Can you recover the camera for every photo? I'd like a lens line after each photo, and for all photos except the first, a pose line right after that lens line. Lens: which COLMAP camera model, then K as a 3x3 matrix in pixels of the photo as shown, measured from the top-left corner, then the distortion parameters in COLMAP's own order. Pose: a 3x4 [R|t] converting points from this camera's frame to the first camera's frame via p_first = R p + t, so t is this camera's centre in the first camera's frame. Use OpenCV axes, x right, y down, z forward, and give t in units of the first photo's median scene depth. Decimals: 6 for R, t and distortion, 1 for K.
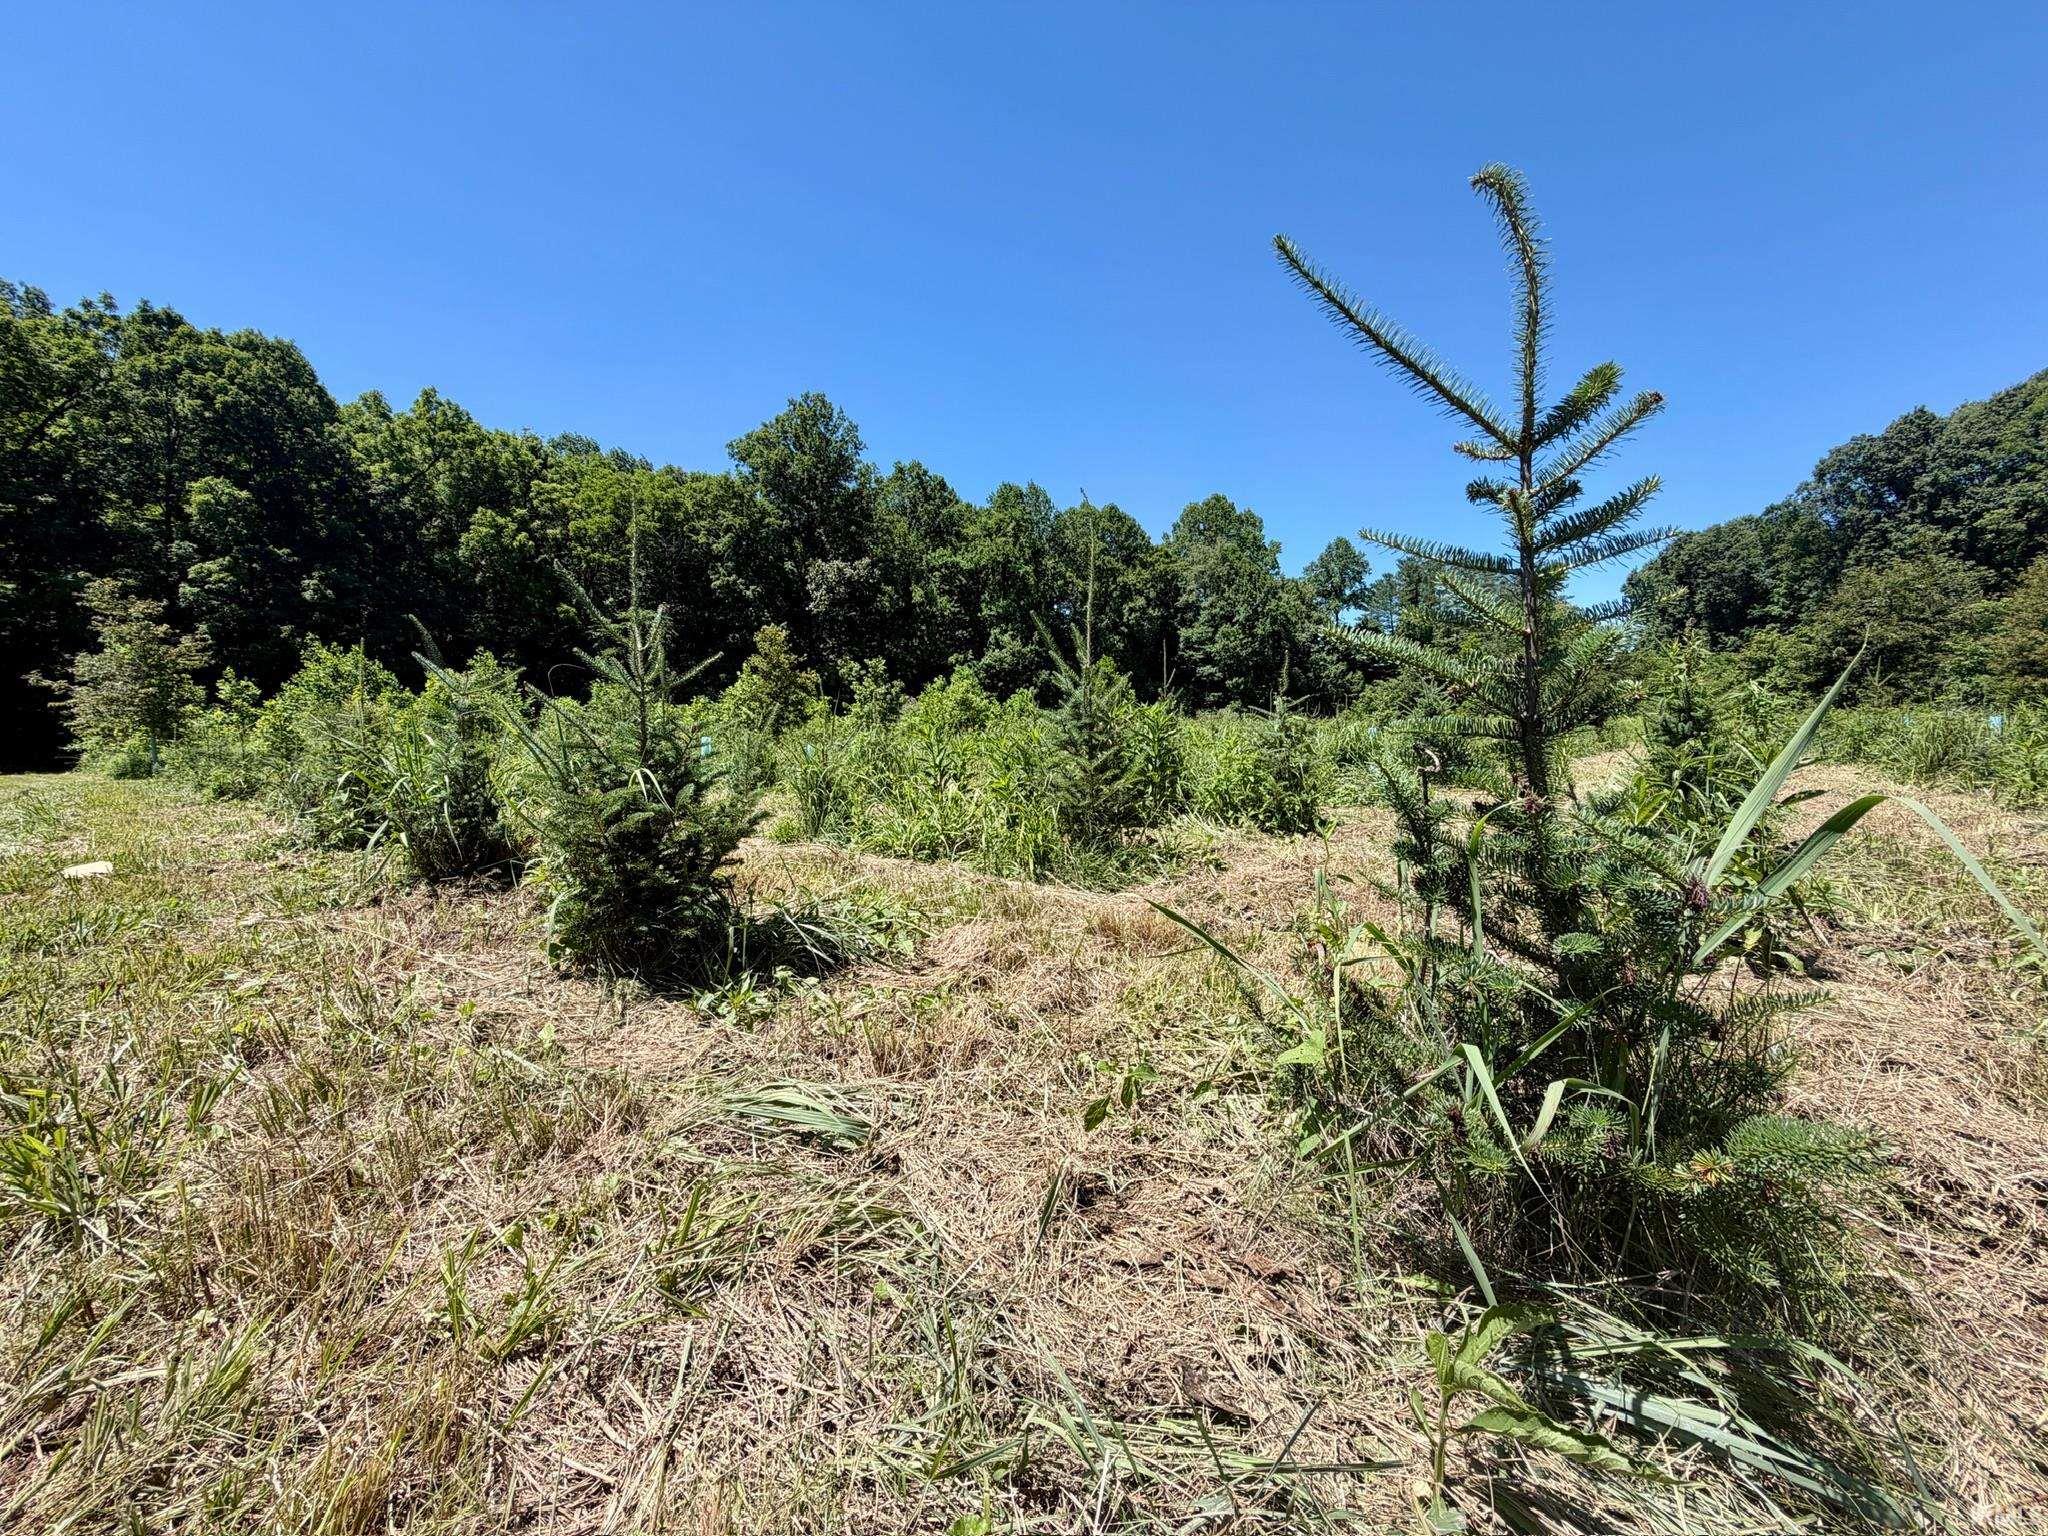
lens RADIAL K [[812.3, 0, 1020.9], [0, 812.3, 764.8], [0, 0, 1]] dist [0.001262, -0.000073]
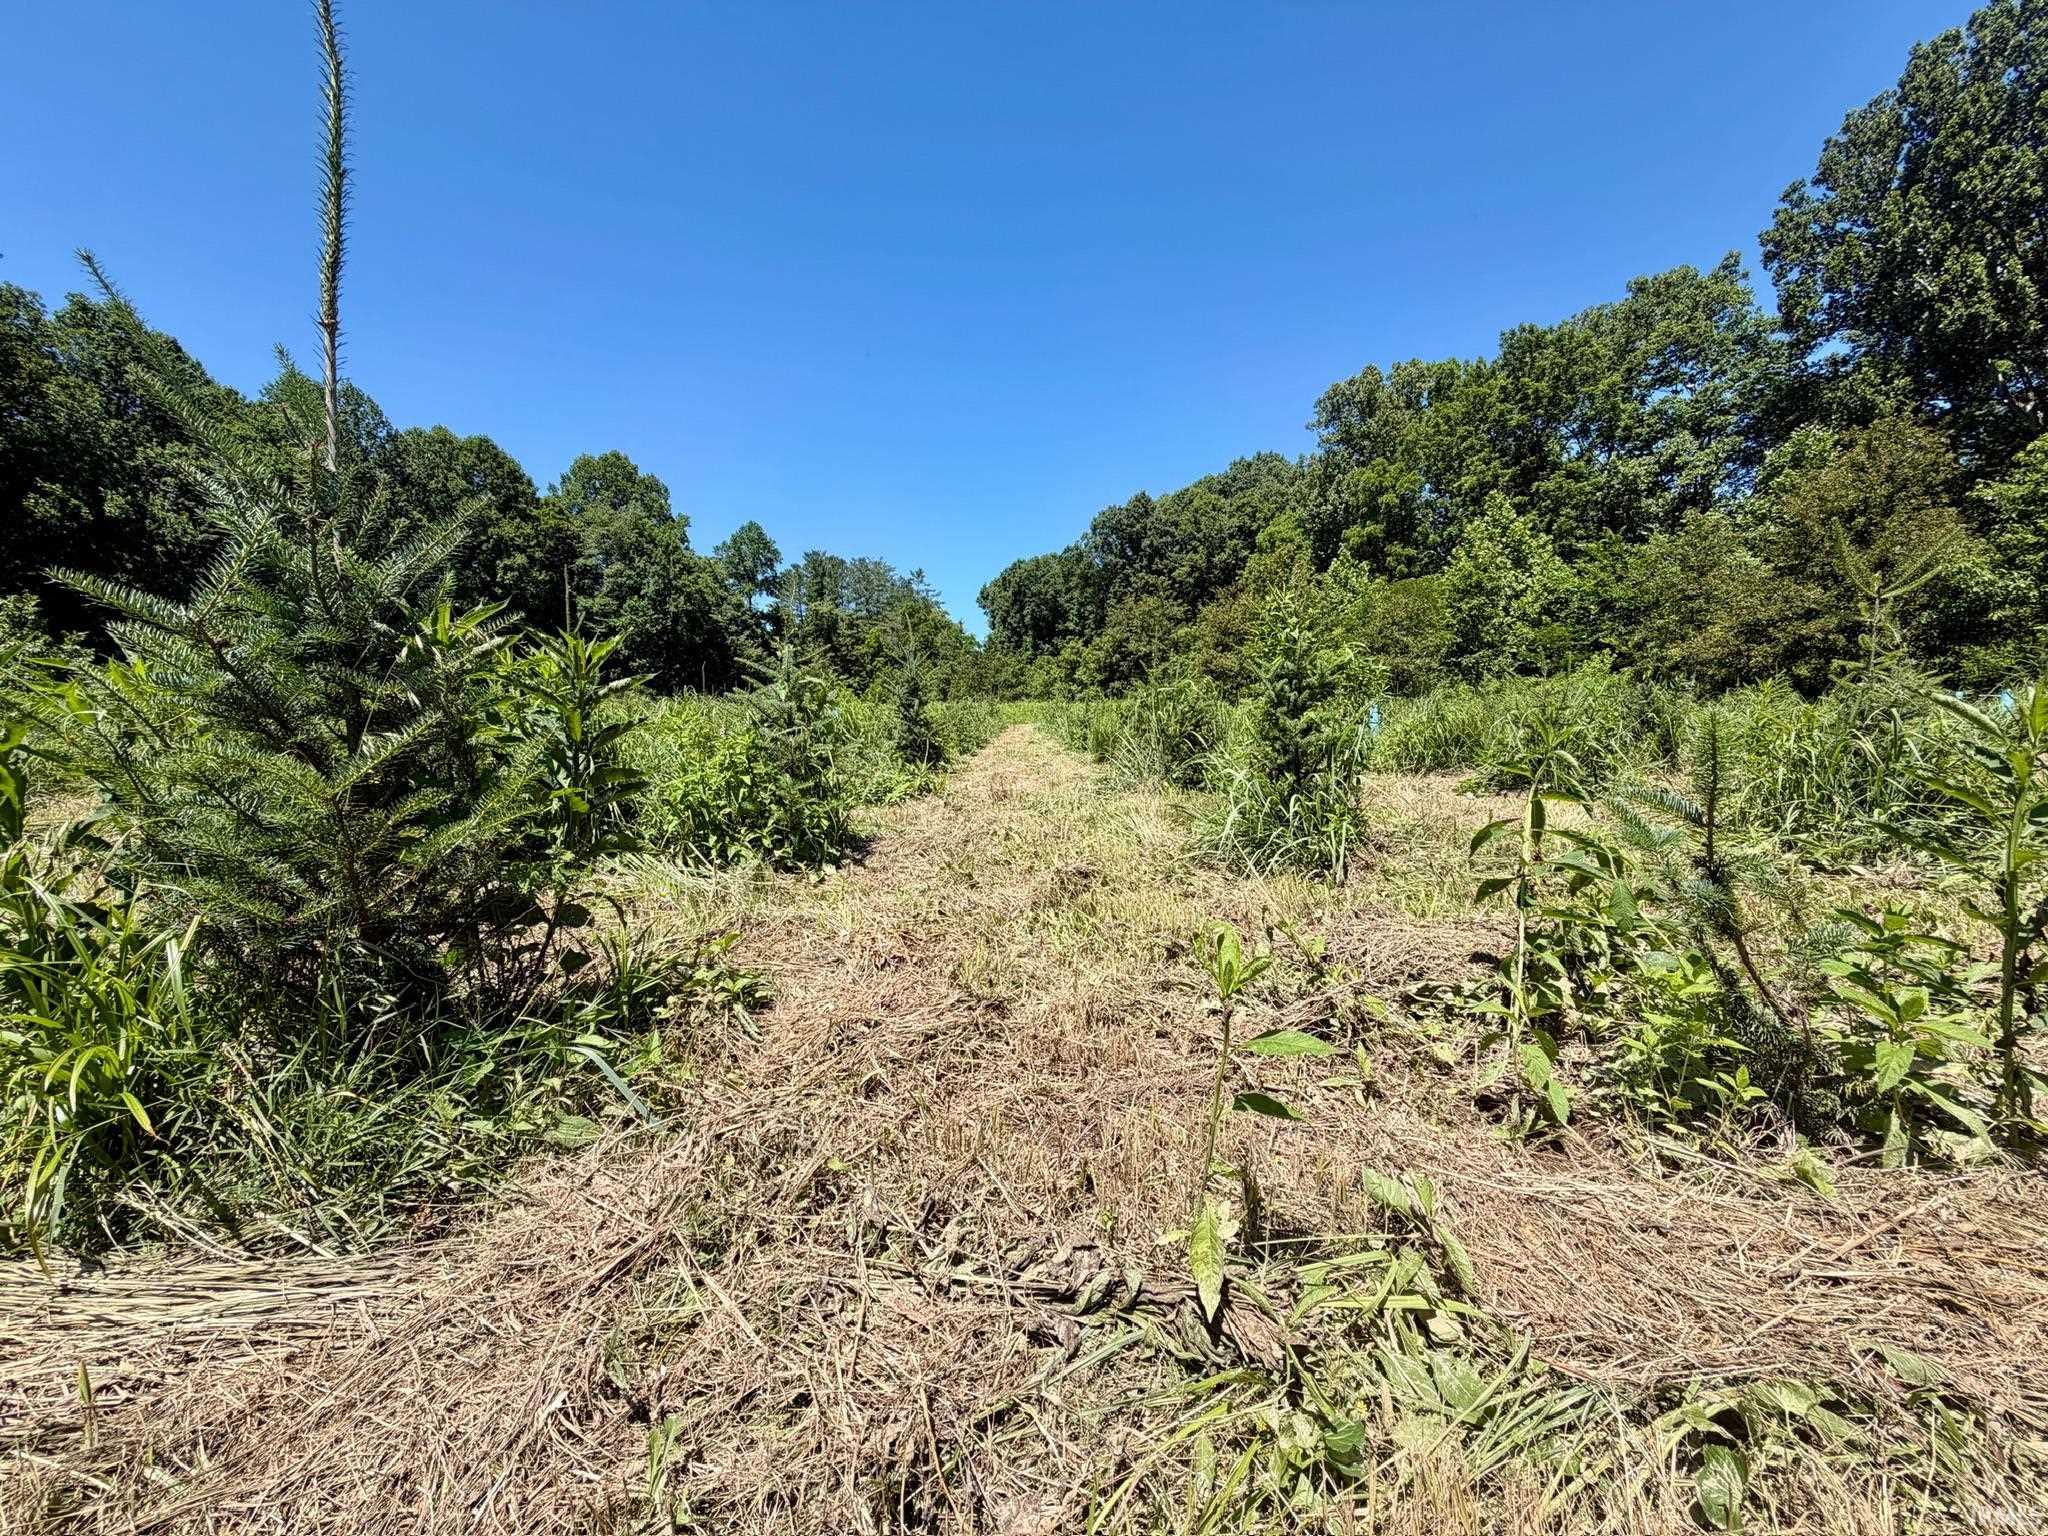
lens RADIAL K [[812.3, 0, 1020.9], [0, 812.3, 764.8], [0, 0, 1]] dist [0.001262, -0.000073]
pose [[0.771635, -0.035877, 0.635053, 0.002735], [0.023162, 0.999331, 0.028314, -0.000257], [-0.635644, -0.007139, 0.771950, 0.018645]]
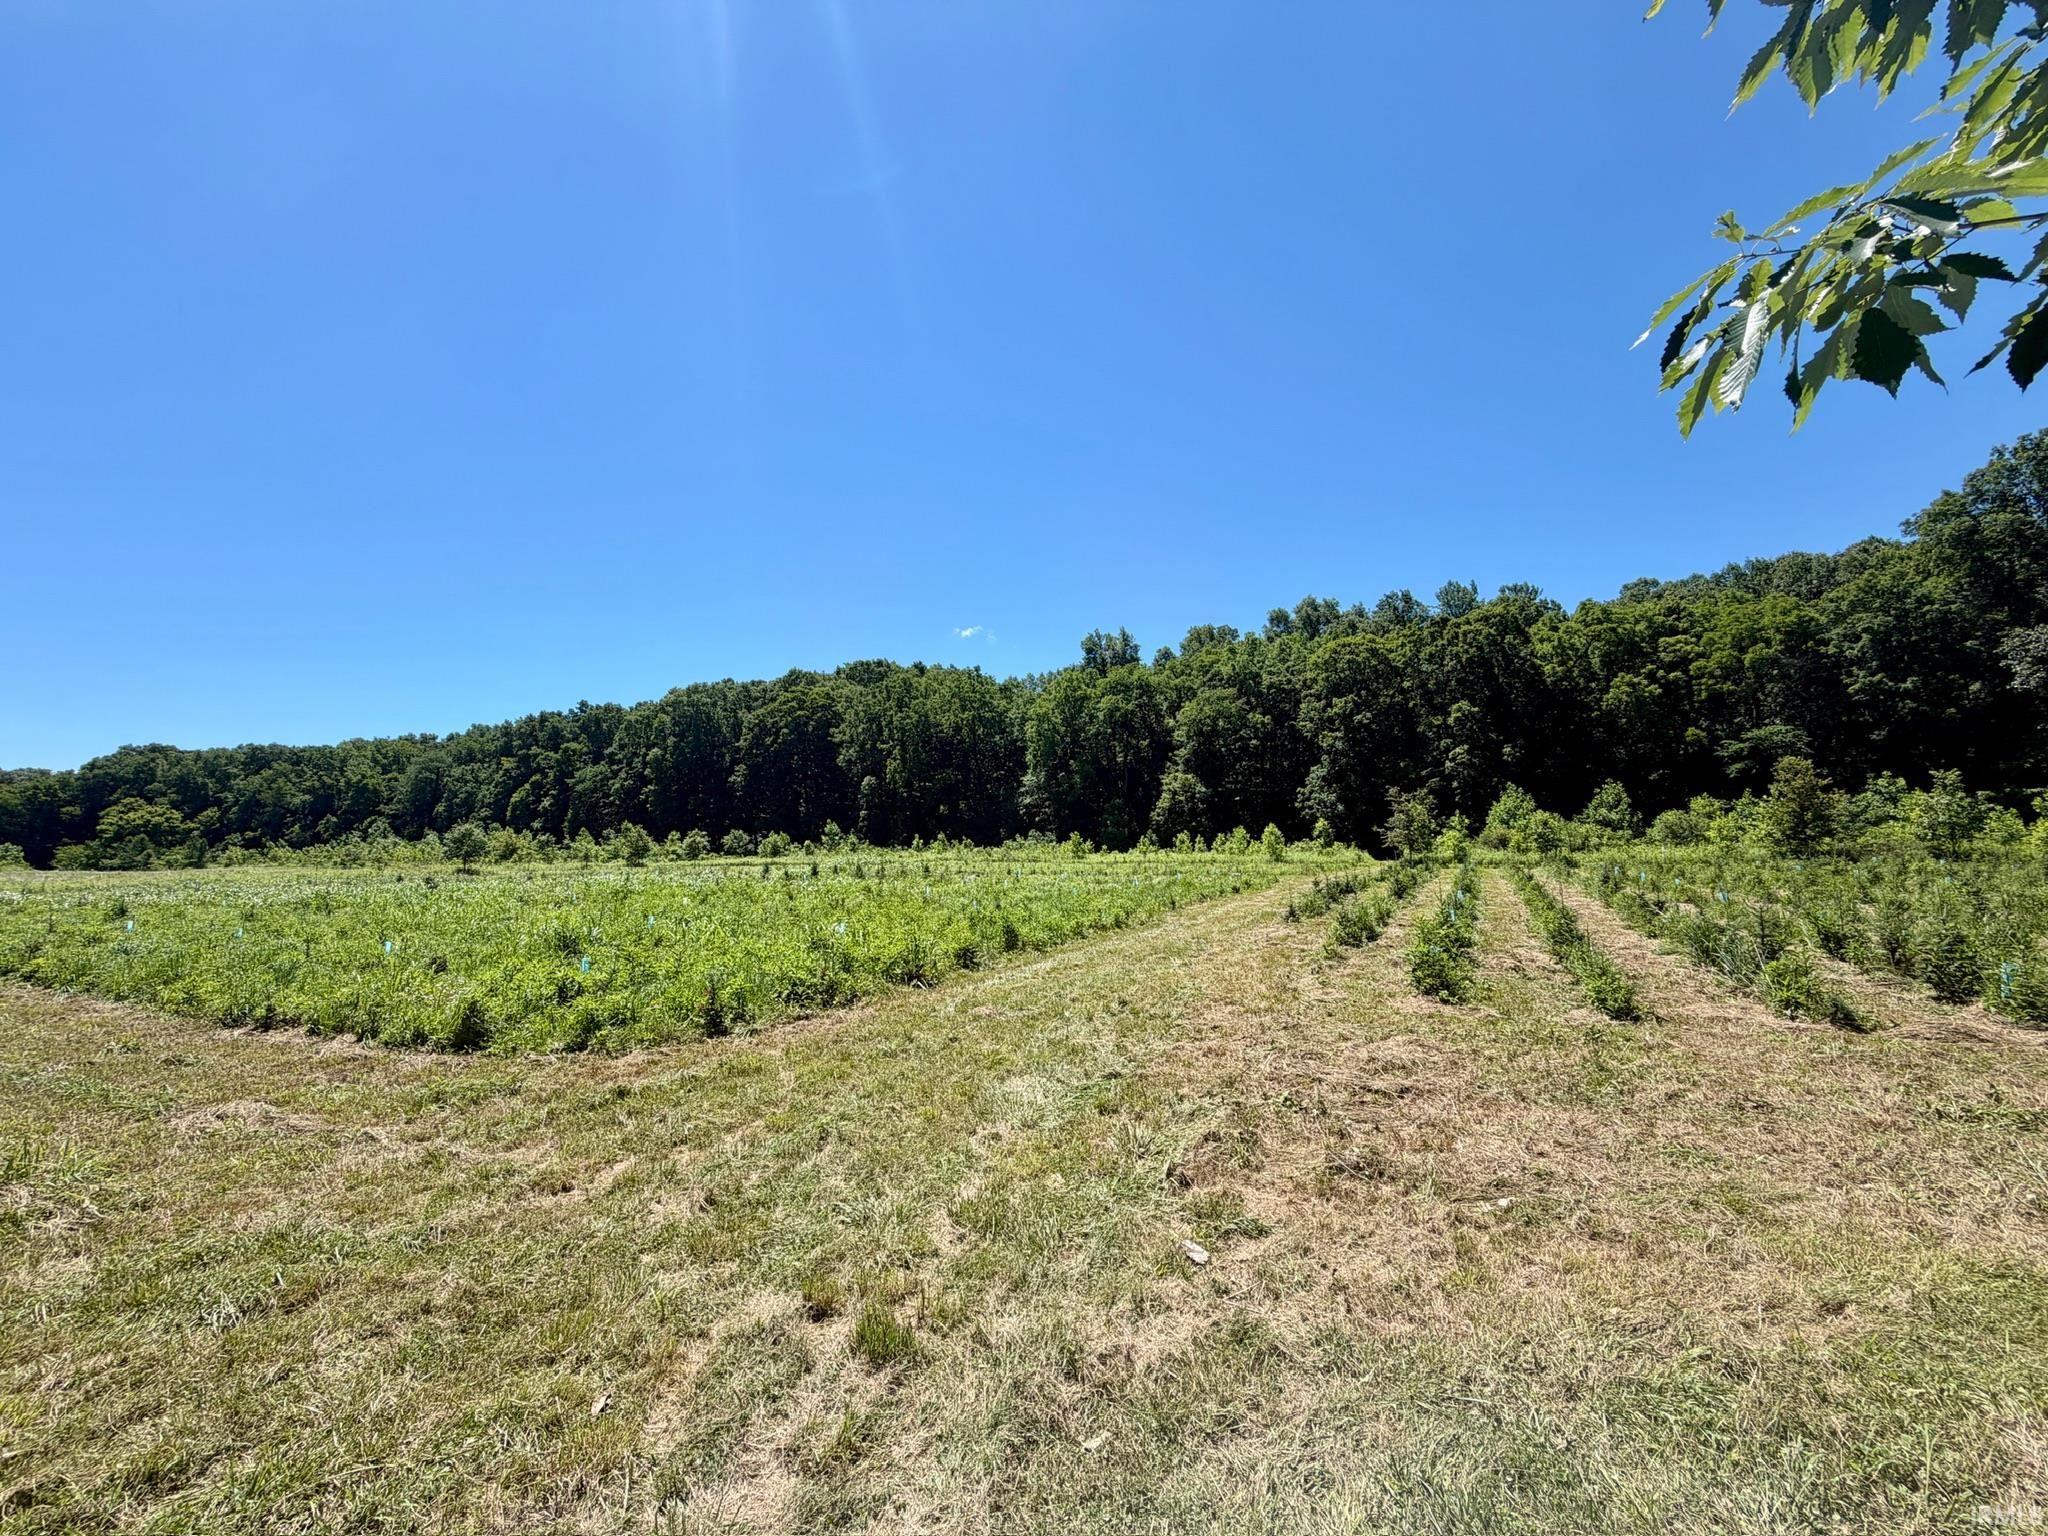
lens RADIAL K [[812.3, 0, 1020.9], [0, 812.3, 764.8], [0, 0, 1]] dist [0.001262, -0.000073]
pose [[0.198159, -0.081141, -0.976806, 0.317592], [-0.012343, 0.996282, -0.085263, -0.017906], [0.980092, 0.028952, 0.196421, -0.179241]]
